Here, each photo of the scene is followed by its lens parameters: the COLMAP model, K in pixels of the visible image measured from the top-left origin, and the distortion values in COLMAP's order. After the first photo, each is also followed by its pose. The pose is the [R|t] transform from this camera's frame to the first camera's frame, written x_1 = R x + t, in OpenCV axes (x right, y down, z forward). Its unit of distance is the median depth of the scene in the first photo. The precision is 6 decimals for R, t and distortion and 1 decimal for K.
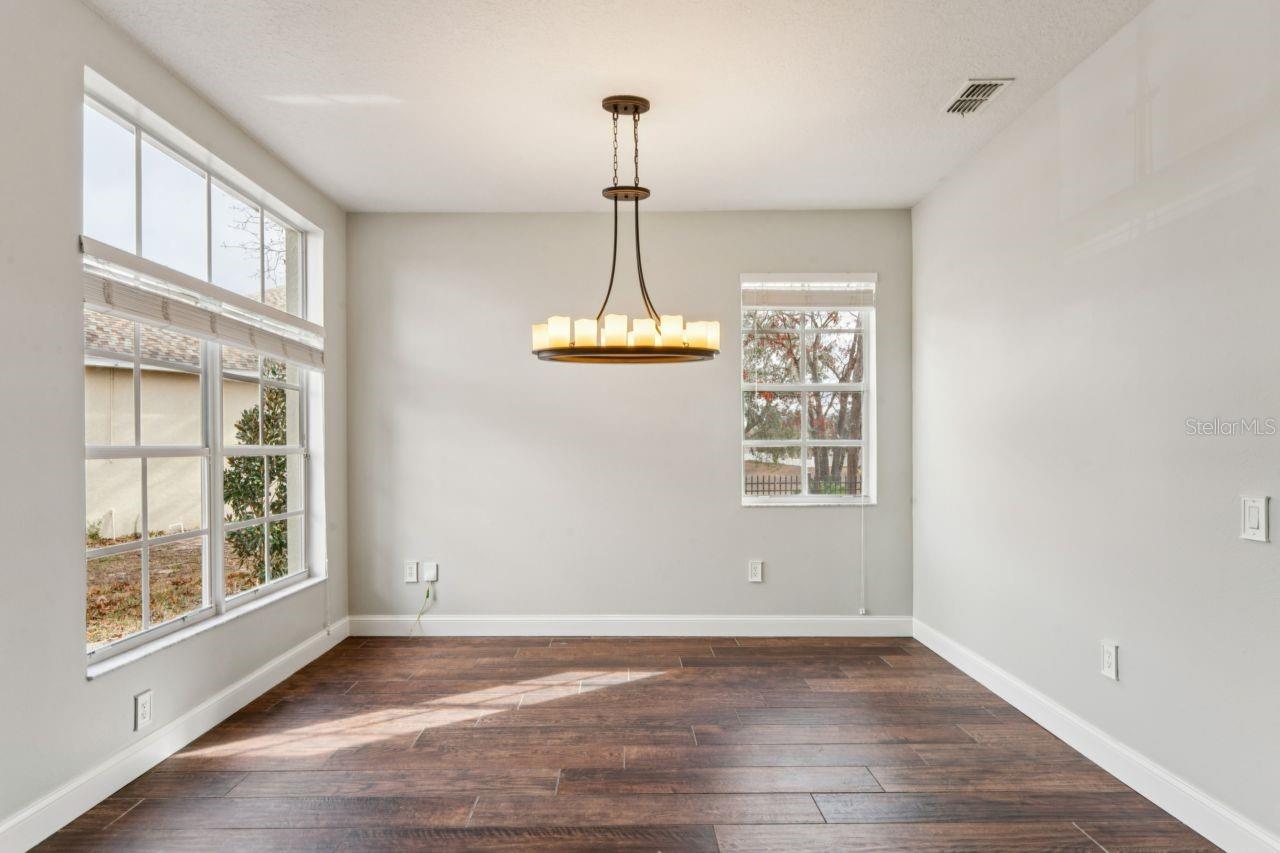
lens RADIAL K [[639.3, 0, 636.8], [0, 639.3, 439.6], [0, 0, 1]] dist [0.001665, 0.001092]
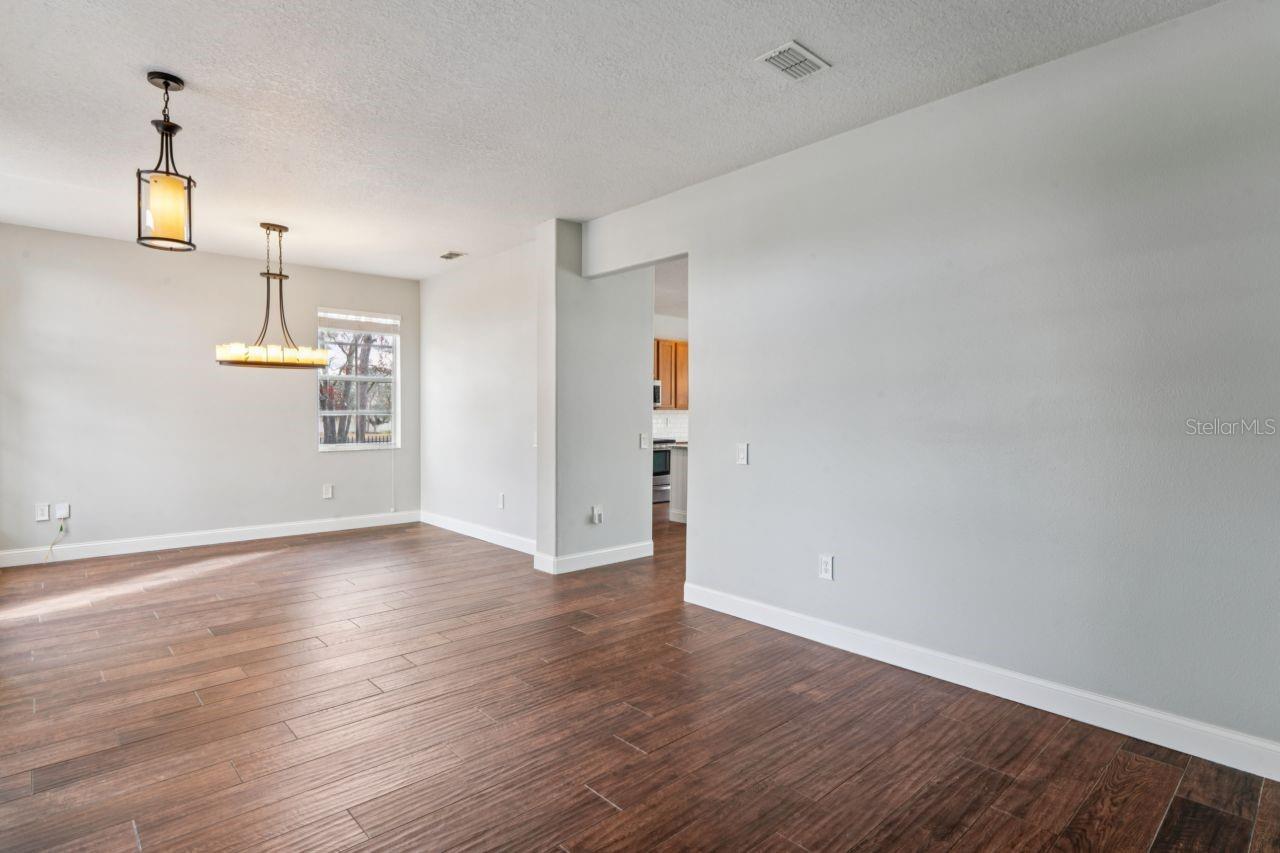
lens RADIAL K [[651.3, 0, 639.8], [0, 651.3, 420.2], [0, 0, 1]] dist [-0.000802, 0.000301]
pose [[0.726312, -0.001819, 0.687363, -0.419149], [-0.012348, 0.999801, 0.015694, -0.013502], [-0.687254, -0.019886, 0.726145, -0.834328]]
